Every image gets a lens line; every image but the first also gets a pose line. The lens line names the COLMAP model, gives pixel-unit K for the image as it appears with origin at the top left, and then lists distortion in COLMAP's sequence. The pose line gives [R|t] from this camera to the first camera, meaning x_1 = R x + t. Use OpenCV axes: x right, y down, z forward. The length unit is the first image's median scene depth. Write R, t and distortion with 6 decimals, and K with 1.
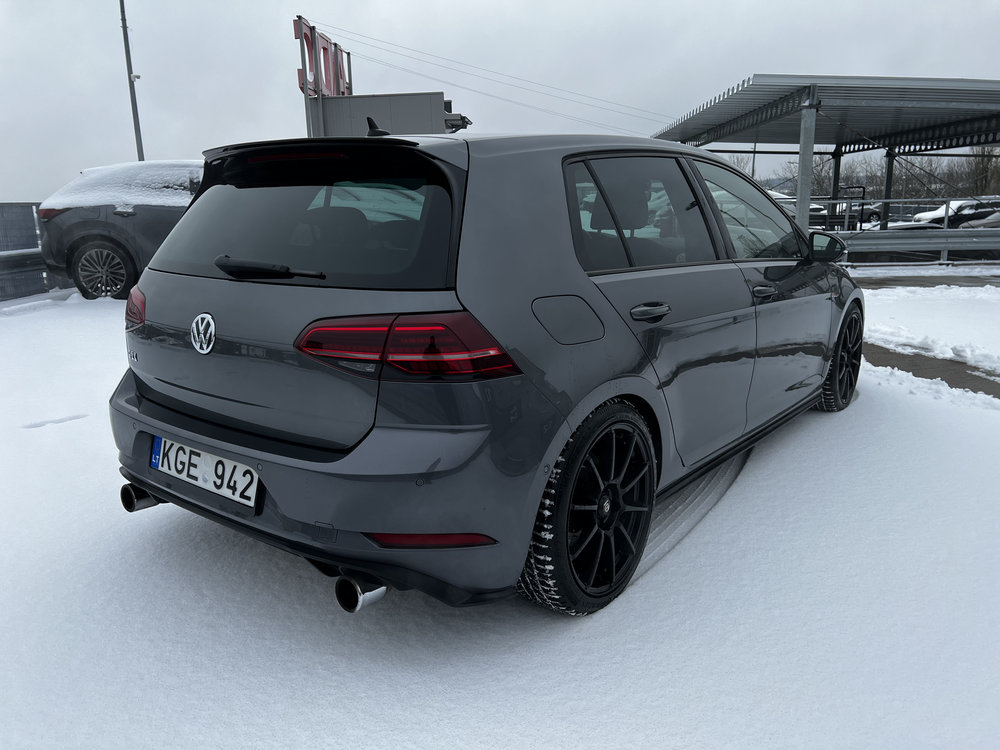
lens RADIAL K [[771.2, 0, 496.2], [0, 771.2, 371.2], [0, 0, 1]] dist [0.046681, -0.020162]
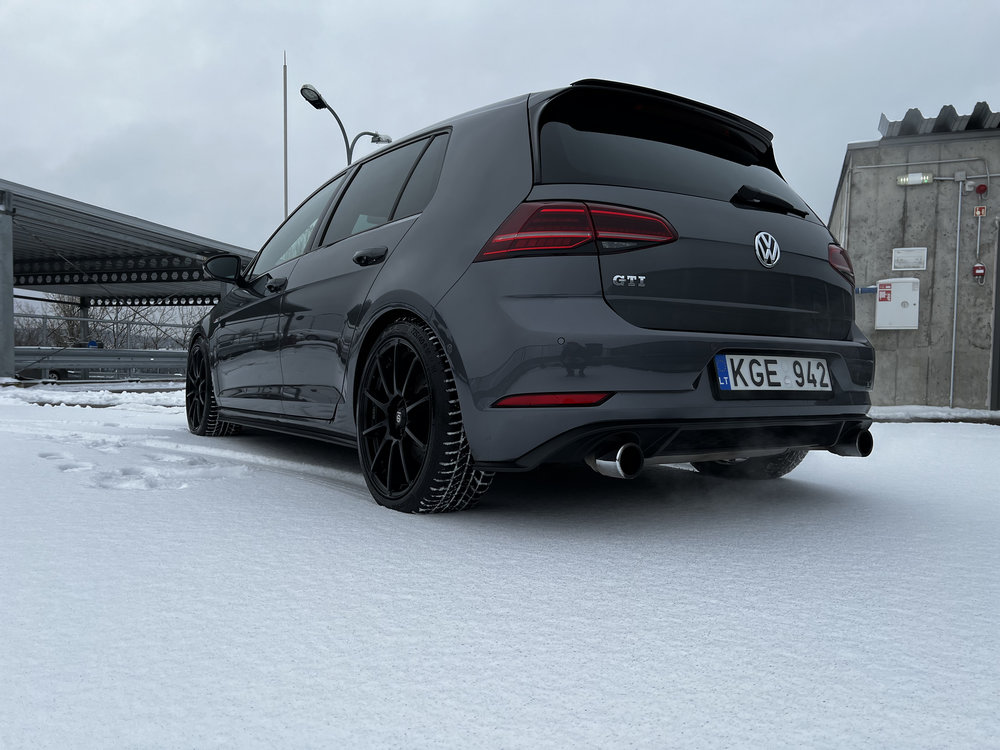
lens RADIAL K [[771.2, 0, 502.6], [0, 771.2, 374.6], [0, 0, 1]] dist [0.046681, -0.020162]
pose [[0.300703, 0.009143, 0.953674, -1.484280], [0.189153, 0.979518, -0.069032, 0.125999], [-0.934772, 0.201148, 0.292814, 1.029189]]
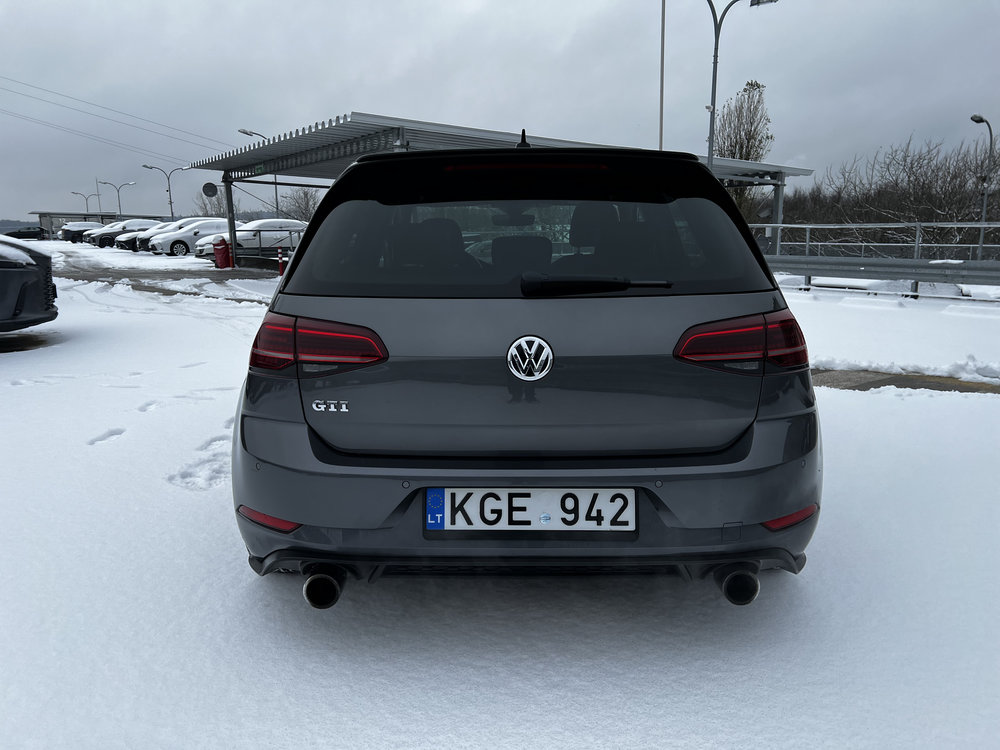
lens RADIAL K [[771.2, 0, 493.8], [0, 771.2, 358.6], [0, 0, 1]] dist [0.046681, -0.020162]
pose [[0.792284, -0.100861, 0.601759, -0.918511], [0.133714, 0.990970, -0.009953, -0.042985], [-0.595321, 0.088349, 0.798616, 0.300529]]
